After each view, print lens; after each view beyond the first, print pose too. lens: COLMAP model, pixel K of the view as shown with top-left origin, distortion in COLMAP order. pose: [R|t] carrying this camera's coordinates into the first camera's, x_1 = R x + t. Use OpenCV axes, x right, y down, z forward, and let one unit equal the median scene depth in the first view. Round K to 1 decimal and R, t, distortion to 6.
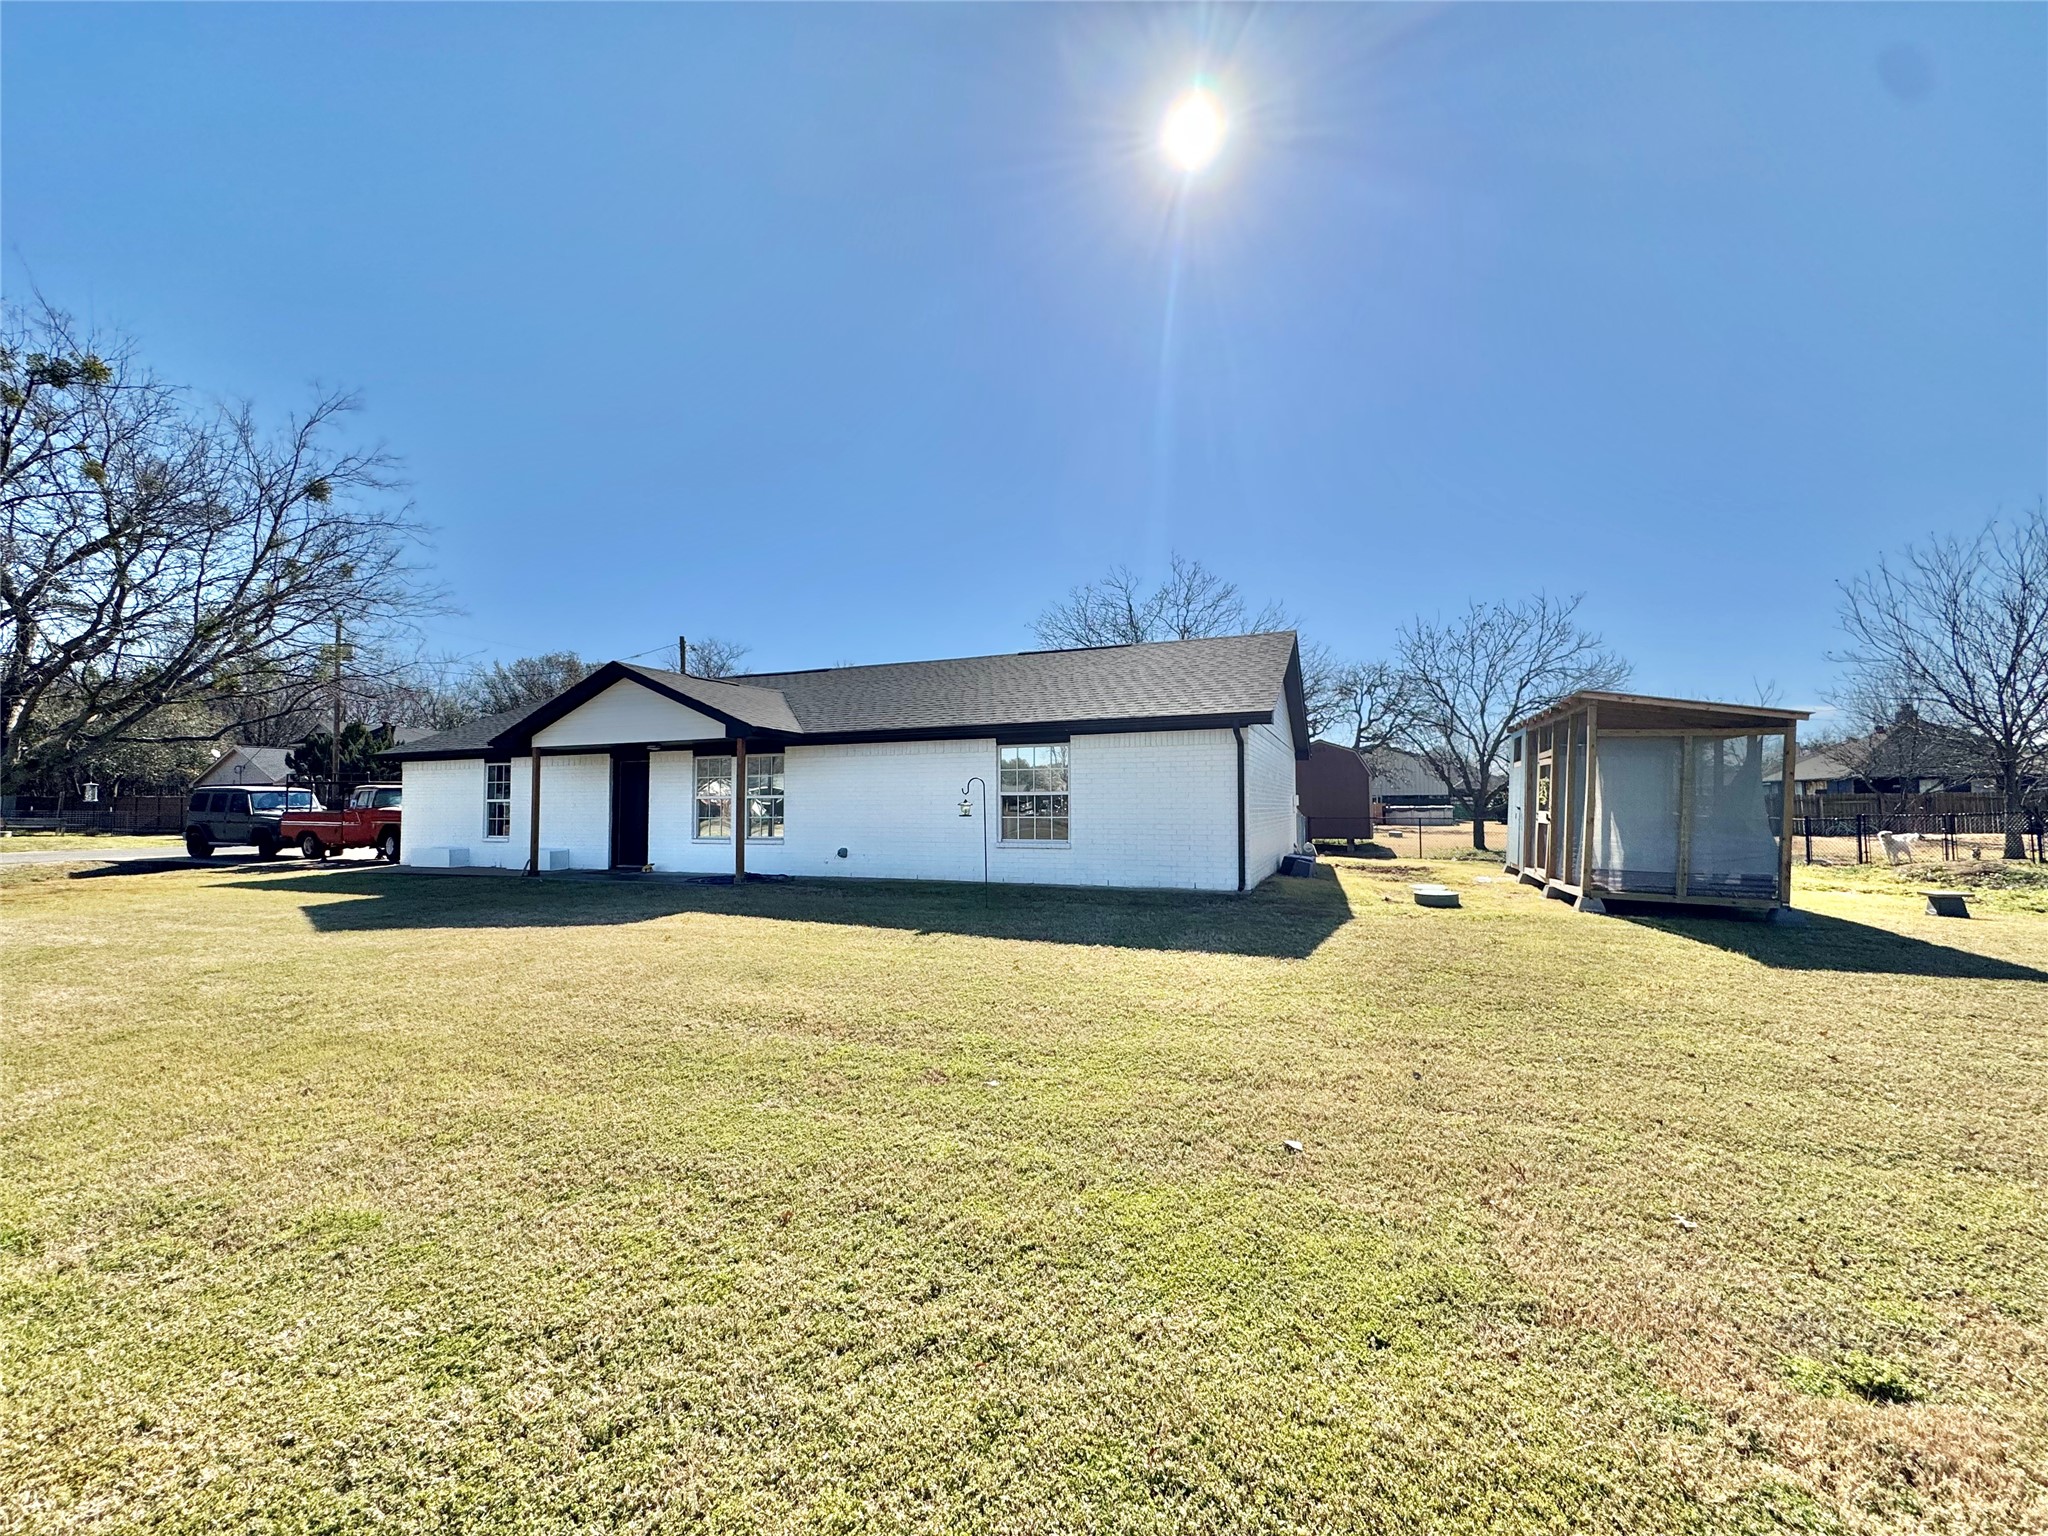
lens RADIAL K [[820.7, 0, 1018.7], [0, 820.7, 782.1], [0, 0, 1]] dist [0.000500, -0.000029]
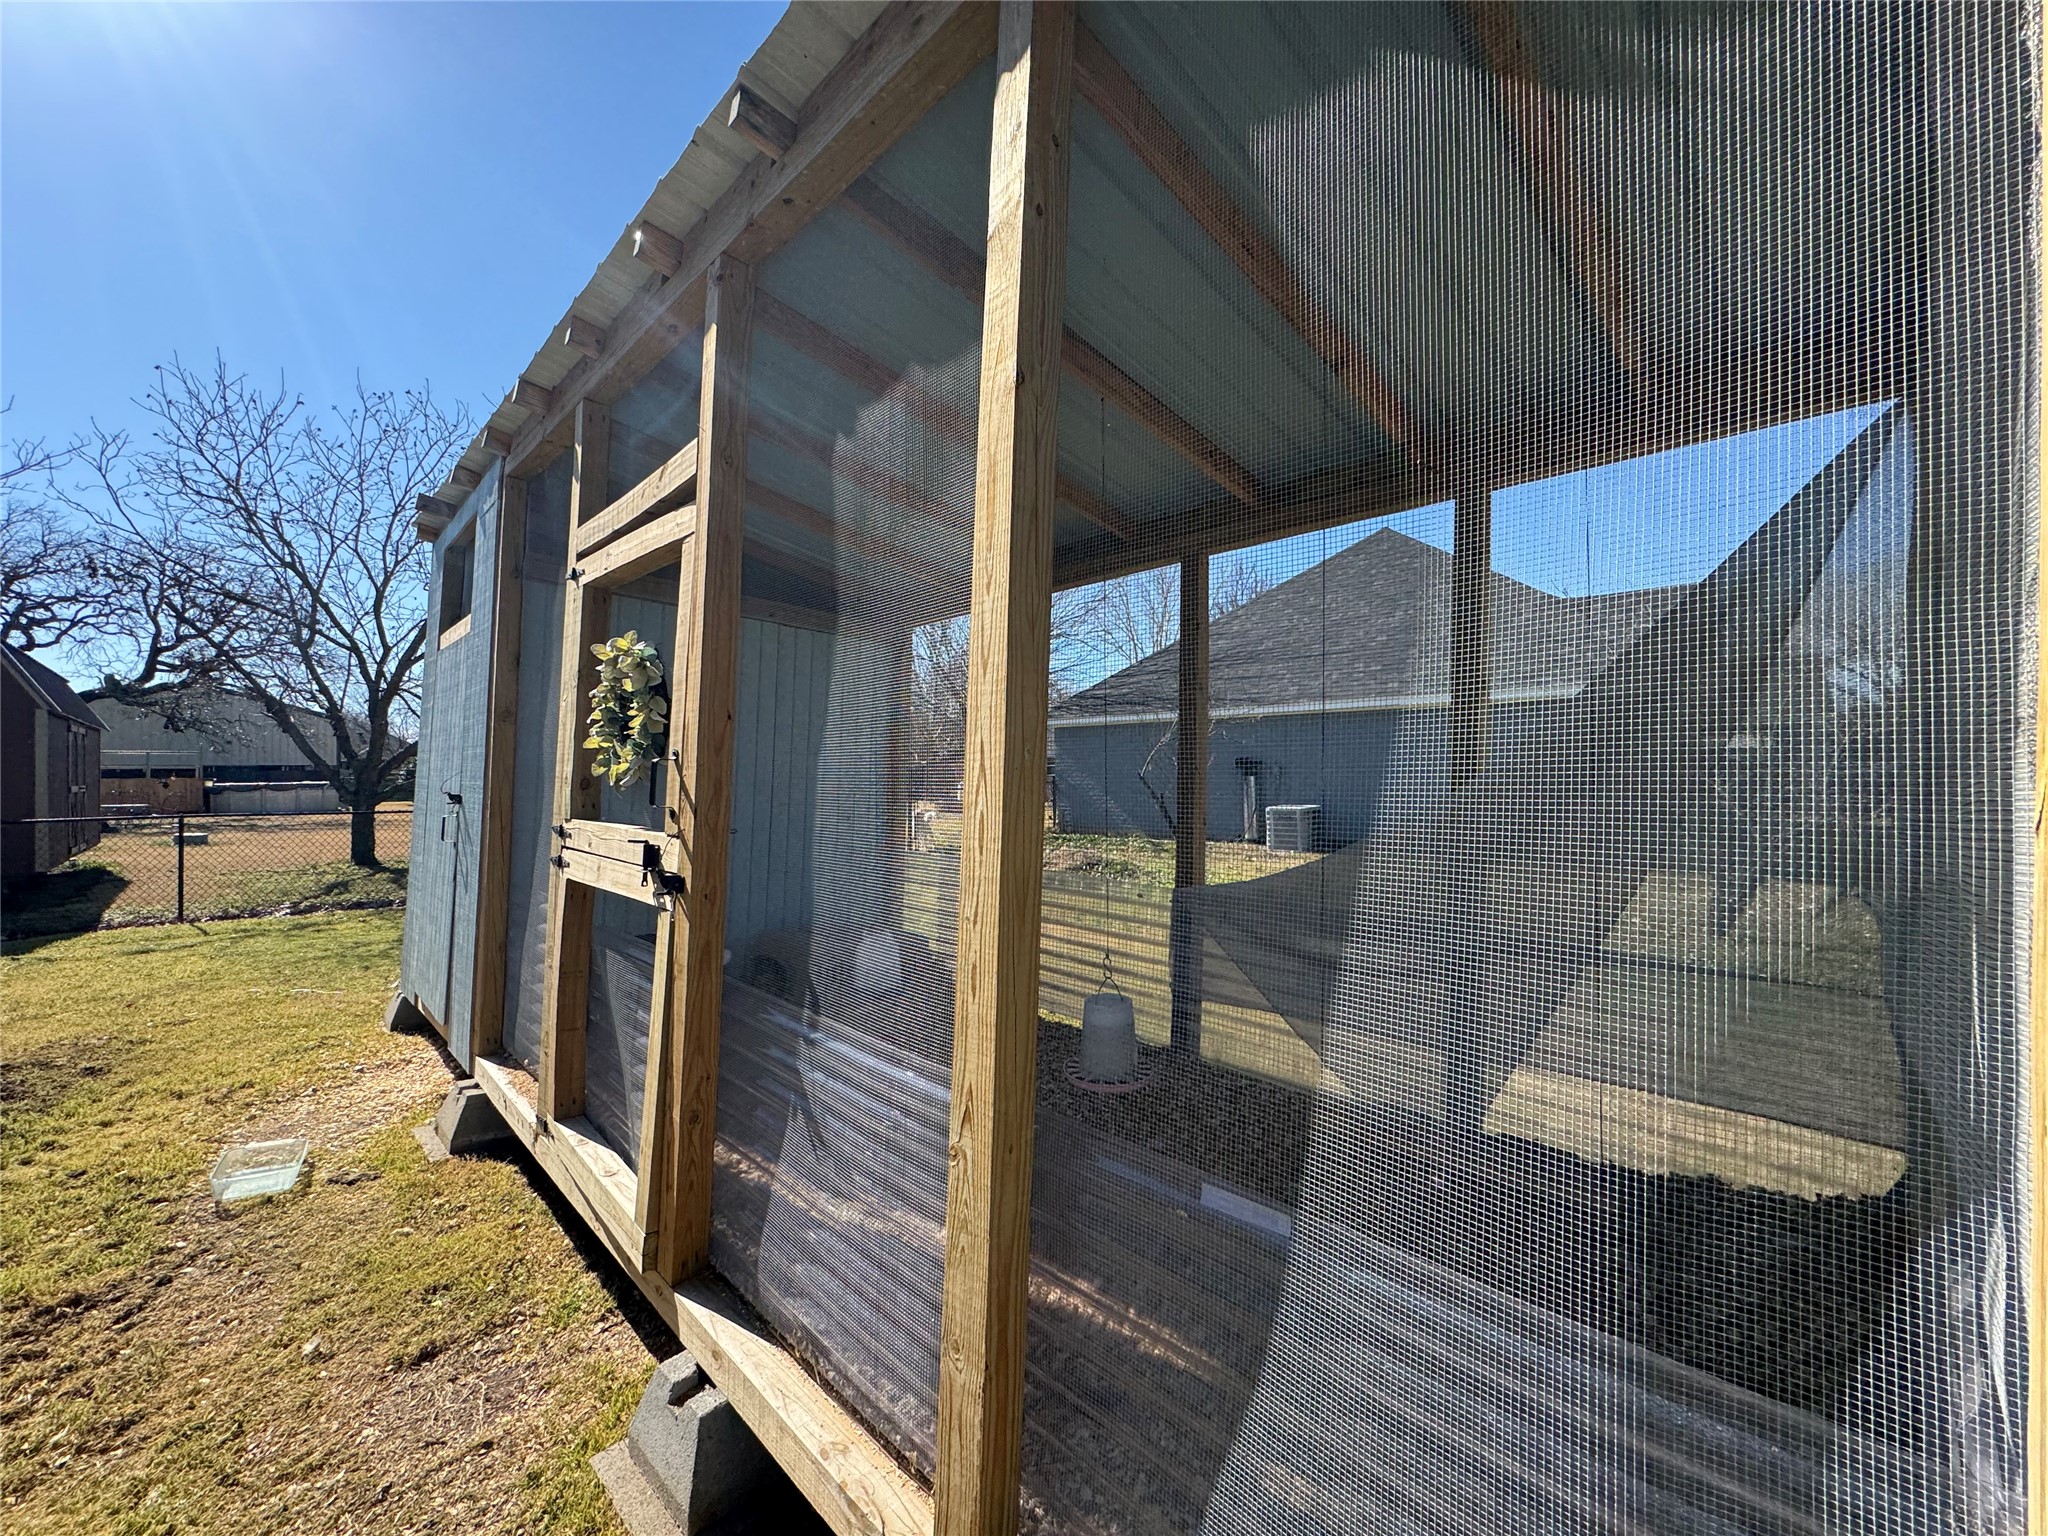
lens RADIAL K [[820.7, 0, 1020.0], [0, 820.7, 763.4], [0, 0, 1]] dist [0.000500, -0.000029]
pose [[0.399125, 0.024689, 0.916564, 0.265726], [-0.026184, 0.999537, -0.015522, 0.012235], [-0.916523, -0.017804, 0.399586, 0.439943]]
